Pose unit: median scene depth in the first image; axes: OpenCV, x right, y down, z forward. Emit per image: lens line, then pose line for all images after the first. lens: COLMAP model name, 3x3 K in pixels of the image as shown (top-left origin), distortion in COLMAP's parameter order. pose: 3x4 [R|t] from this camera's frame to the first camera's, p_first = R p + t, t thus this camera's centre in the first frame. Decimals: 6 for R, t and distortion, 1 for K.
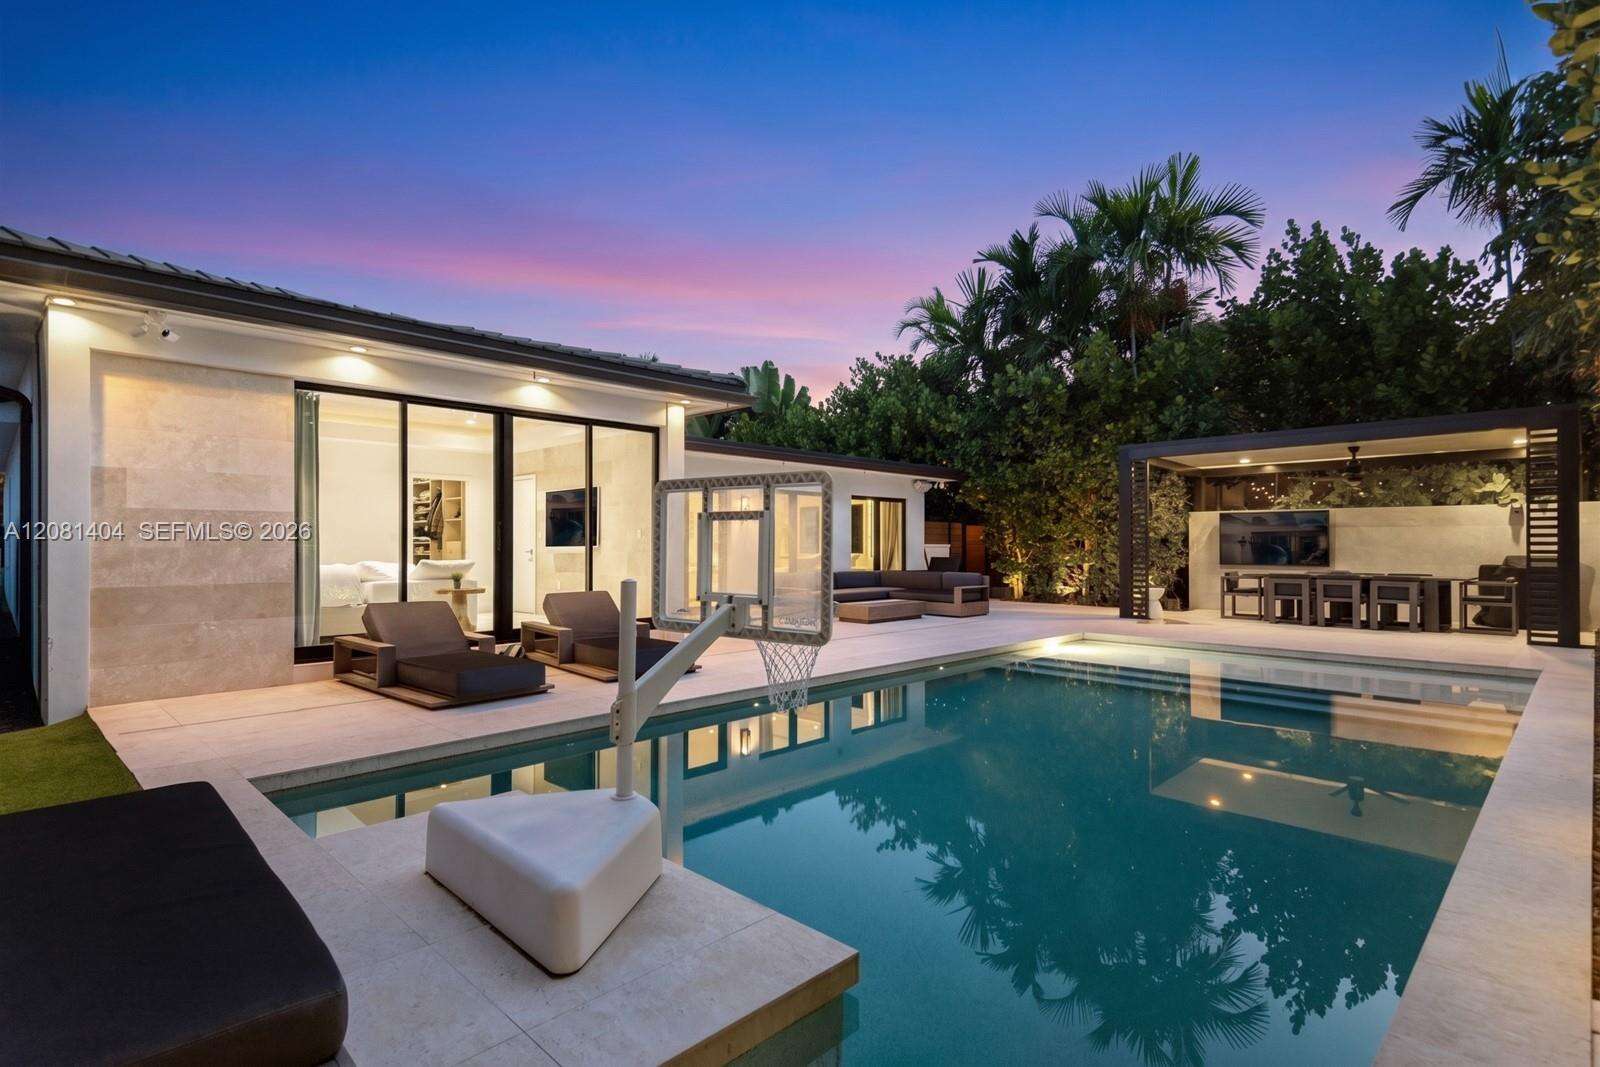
lens RADIAL K [[788.9, 0, 803.2], [0, 788.9, 542.4], [0, 0, 1]] dist [0.029681, 0.000071]
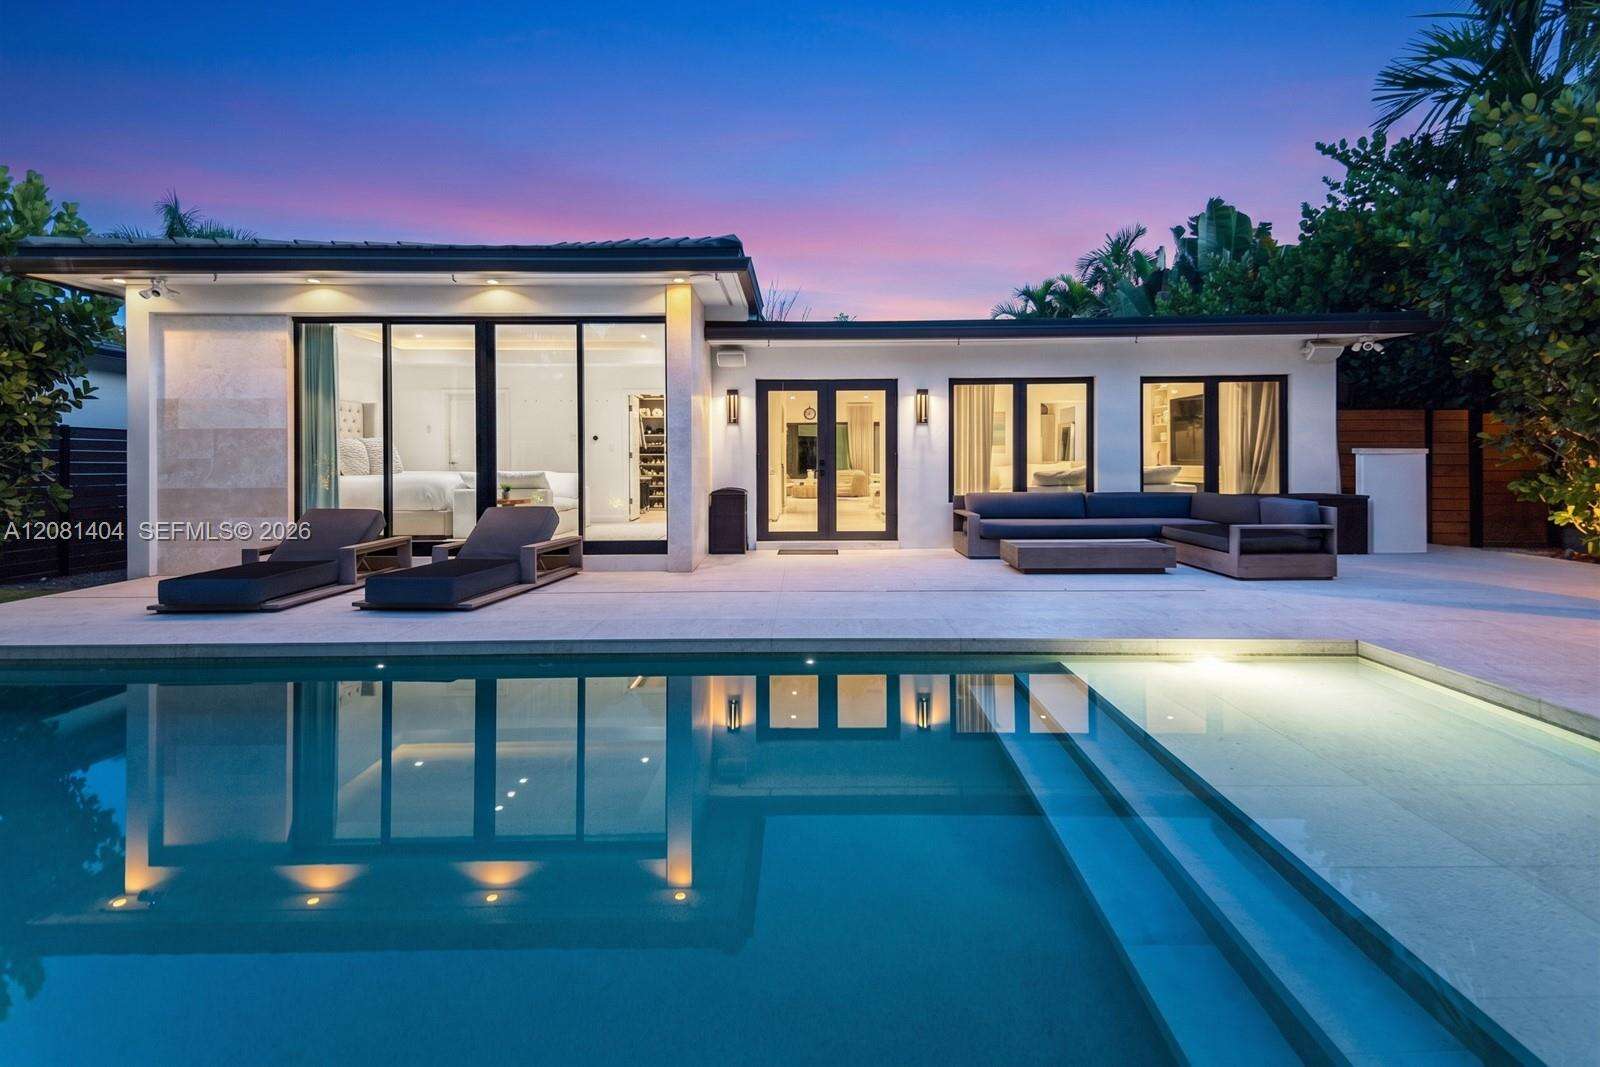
lens RADIAL K [[790.9, 0, 802.5], [0, 790.9, 453.2], [0, 0, 1]] dist [0.056809, -0.000361]
pose [[0.696991, -0.003999, -0.717069, 0.456357], [0.008646, 0.999959, 0.002827, 0.001362], [0.717028, -0.008171, 0.696997, 0.431350]]
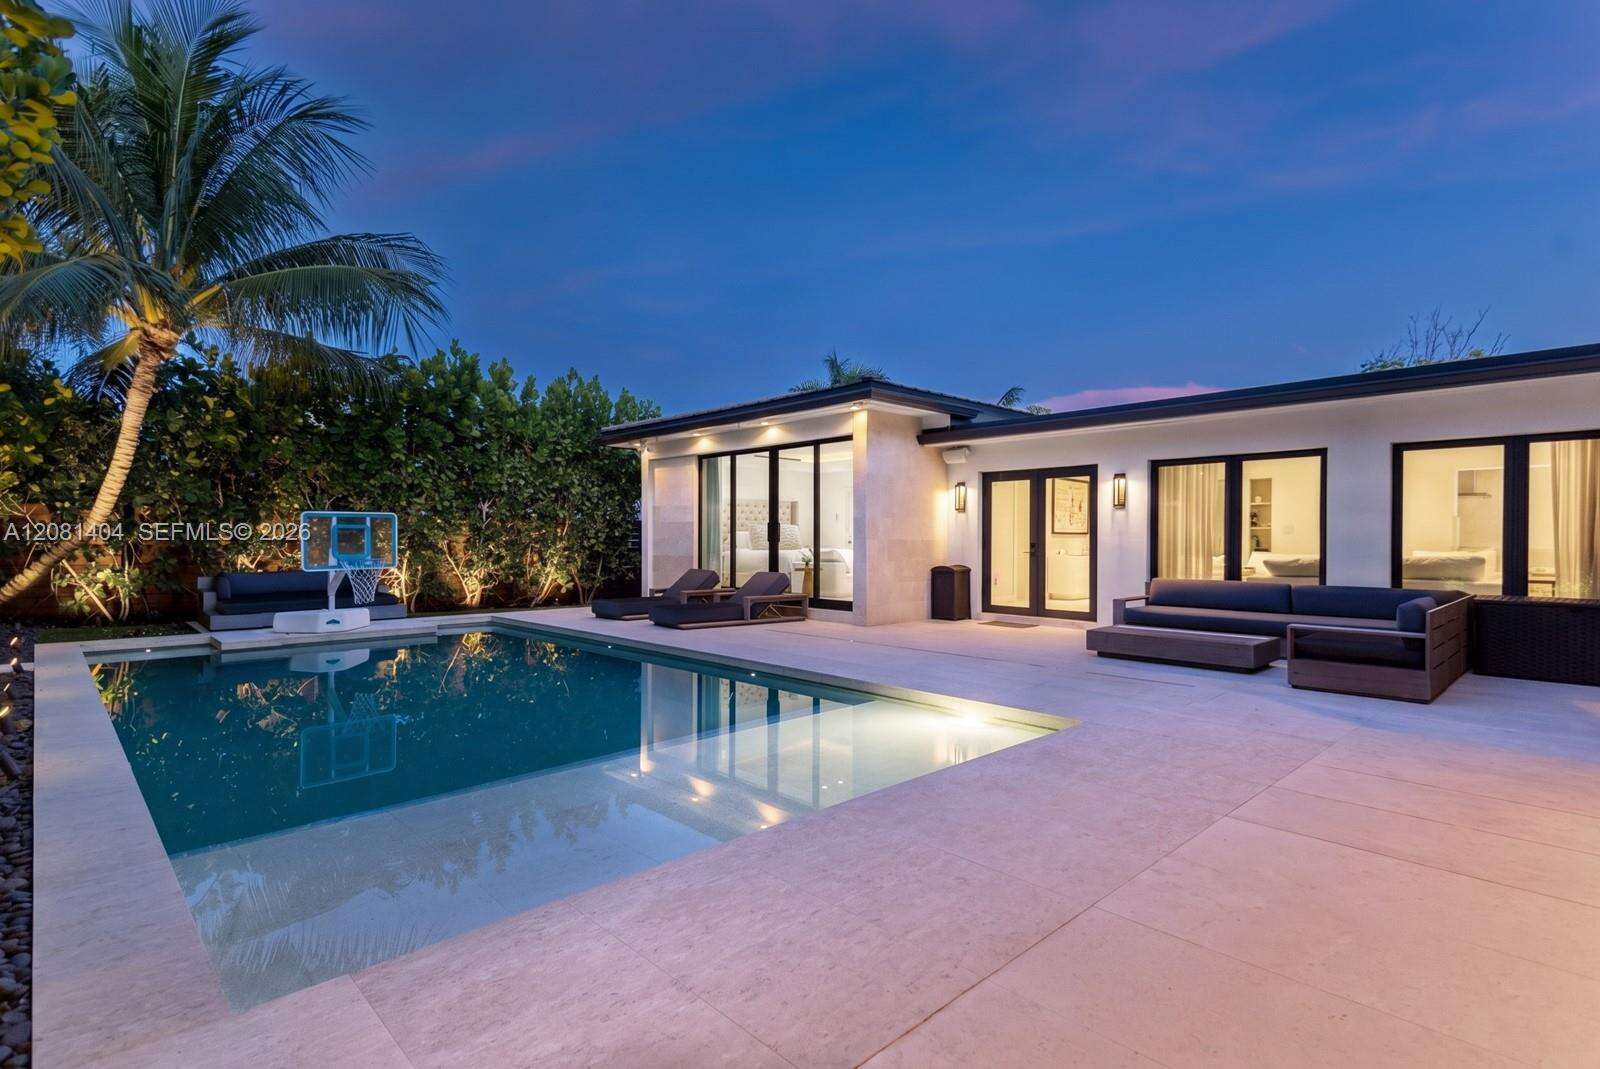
lens RADIAL K [[769.4, 0, 802.9], [0, 769.4, 511.5], [0, 0, 1]] dist [0.096297, 0.000028]
pose [[-0.019378, -0.032161, -0.999295, 0.794004], [0.007570, 0.999449, -0.032313, 0.001777], [0.999784, -0.008191, -0.019124, 0.799800]]
